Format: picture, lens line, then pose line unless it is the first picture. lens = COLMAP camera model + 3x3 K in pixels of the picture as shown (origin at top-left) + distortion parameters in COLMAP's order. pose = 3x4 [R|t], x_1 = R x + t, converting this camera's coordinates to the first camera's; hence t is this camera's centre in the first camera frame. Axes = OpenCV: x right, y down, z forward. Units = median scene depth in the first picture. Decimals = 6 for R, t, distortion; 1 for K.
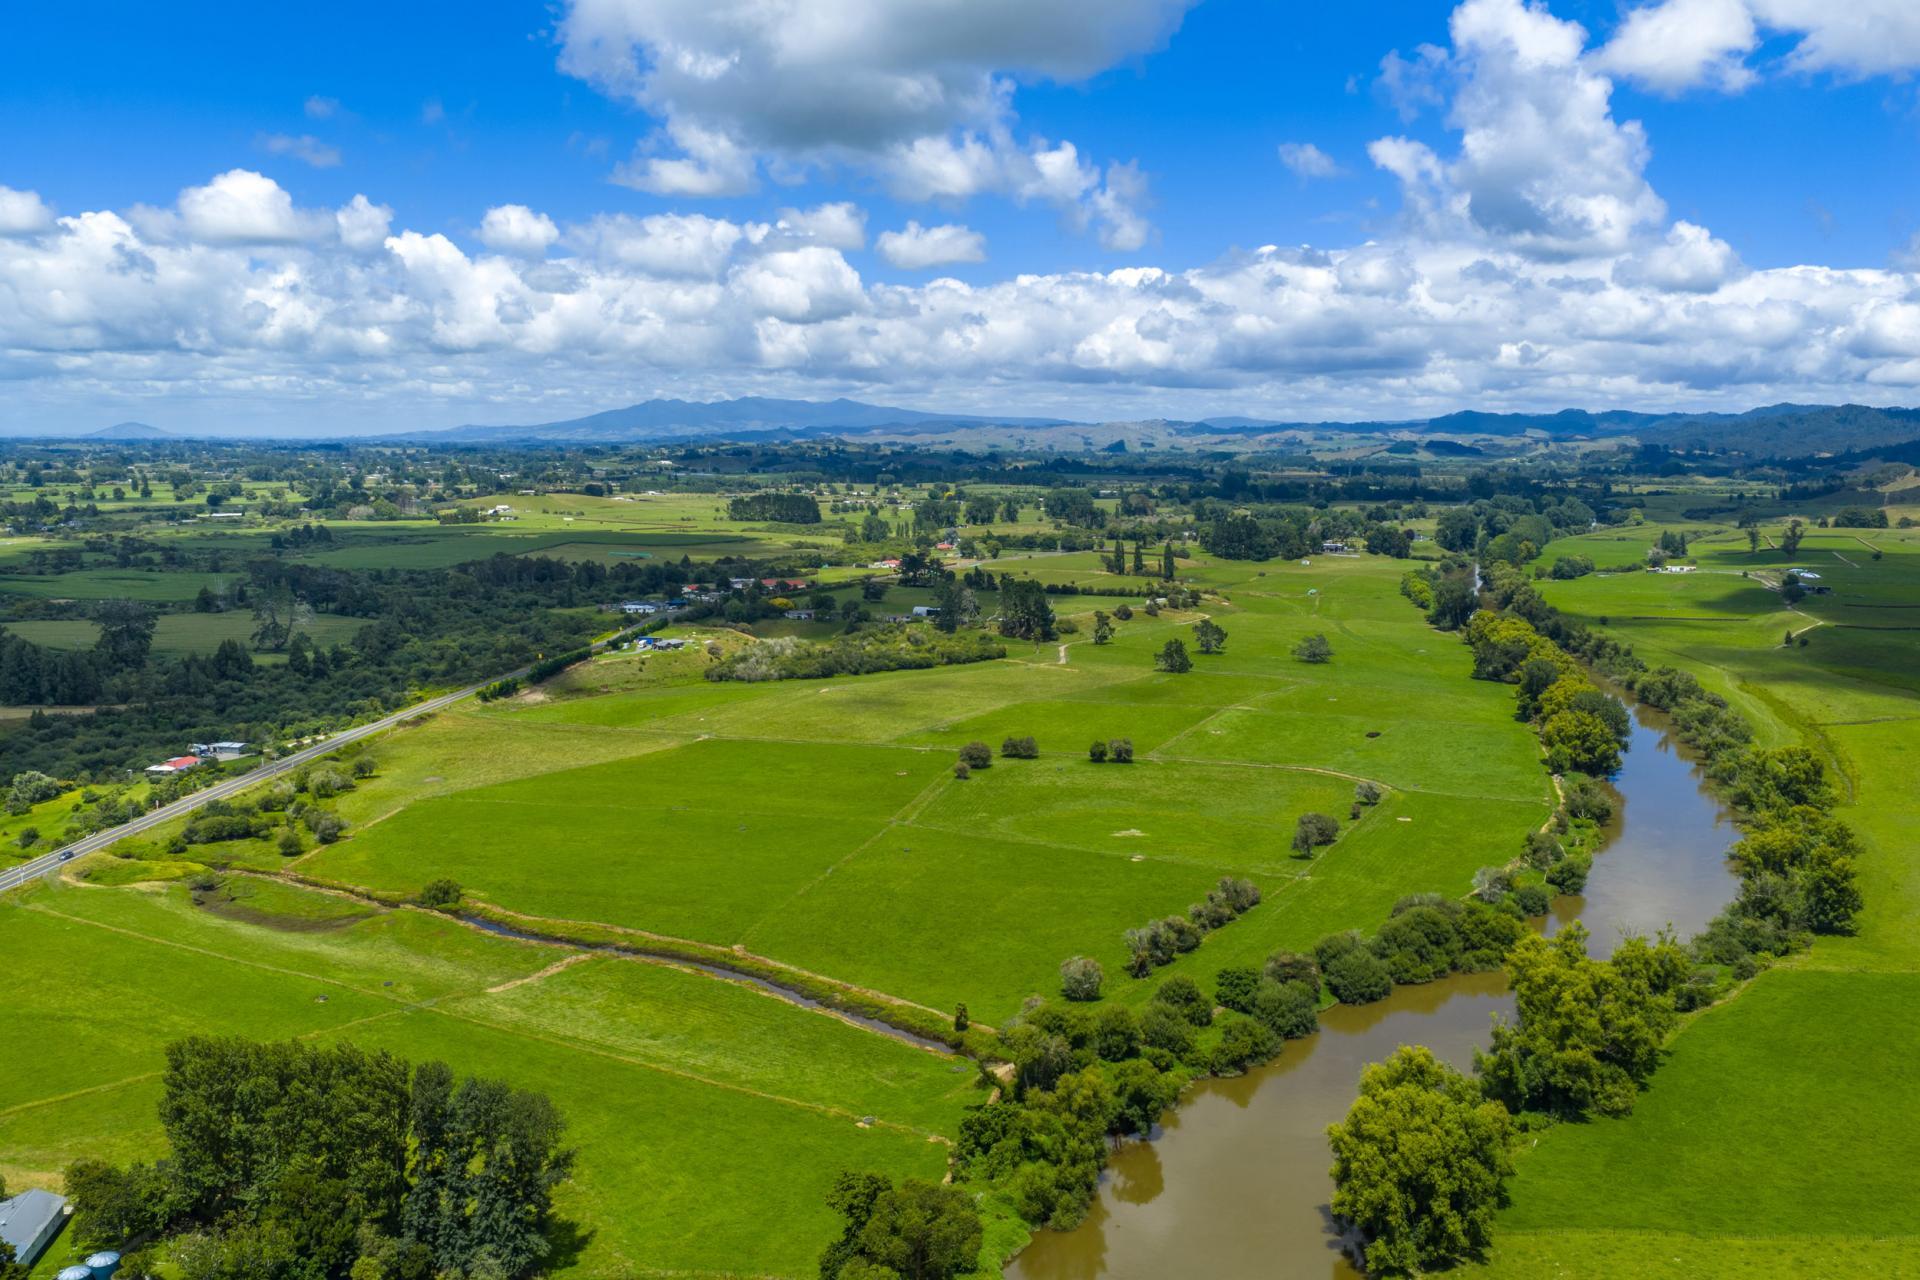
lens RADIAL K [[1585.3, 0, 960.0], [0, 1585.3, 640.0], [0, 0, 1]] dist [0.009847, -0.006045]
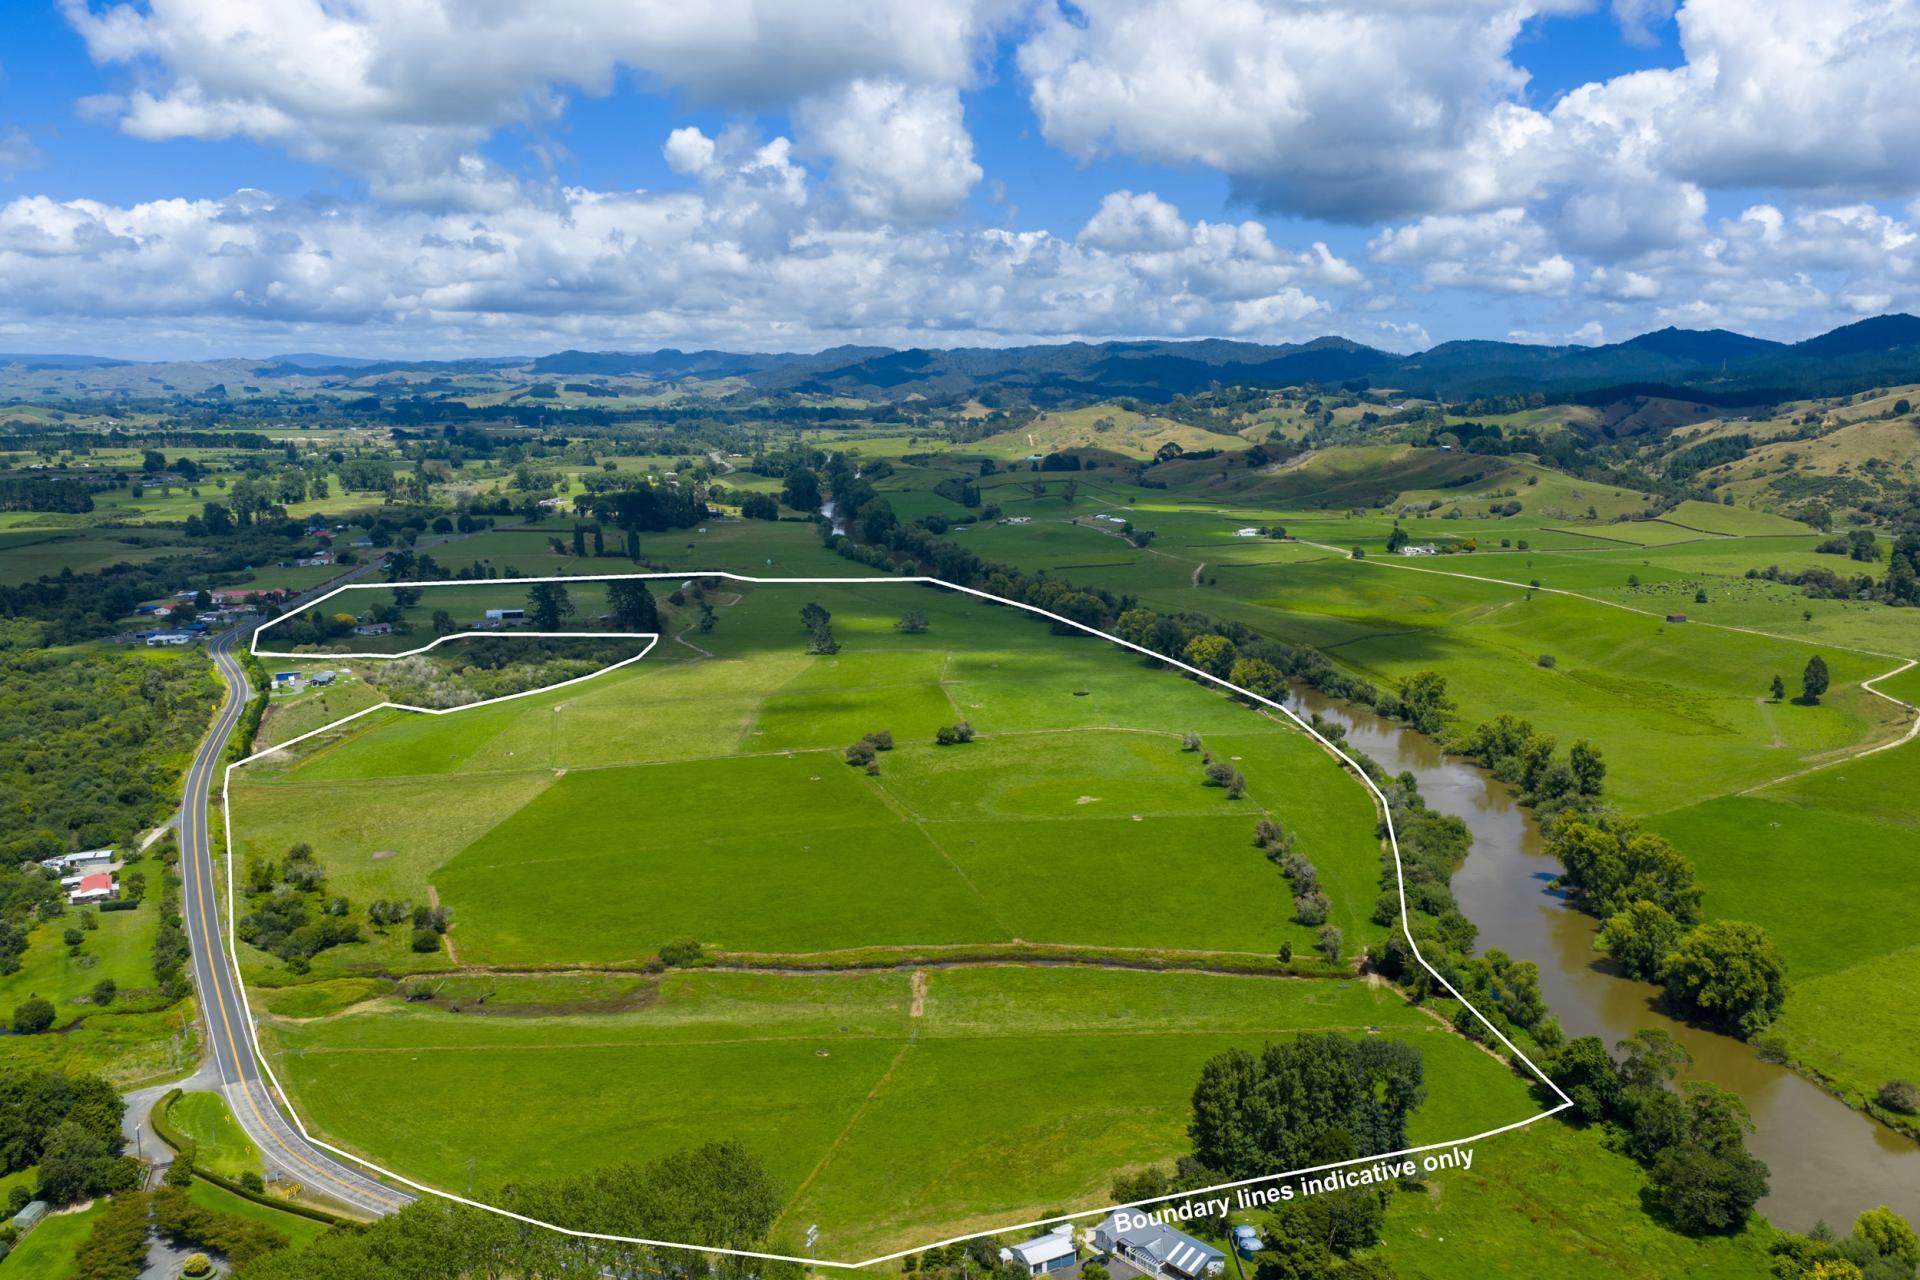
lens RADIAL K [[1585.3, 0, 960.0], [0, 1585.3, 640.0], [0, 0, 1]] dist [0.009847, -0.006045]
pose [[0.845206, -0.095511, 0.525837, -0.690421], [0.074340, 0.995347, 0.061300, -0.095897], [-0.529245, -0.012721, 0.848374, 0.009283]]
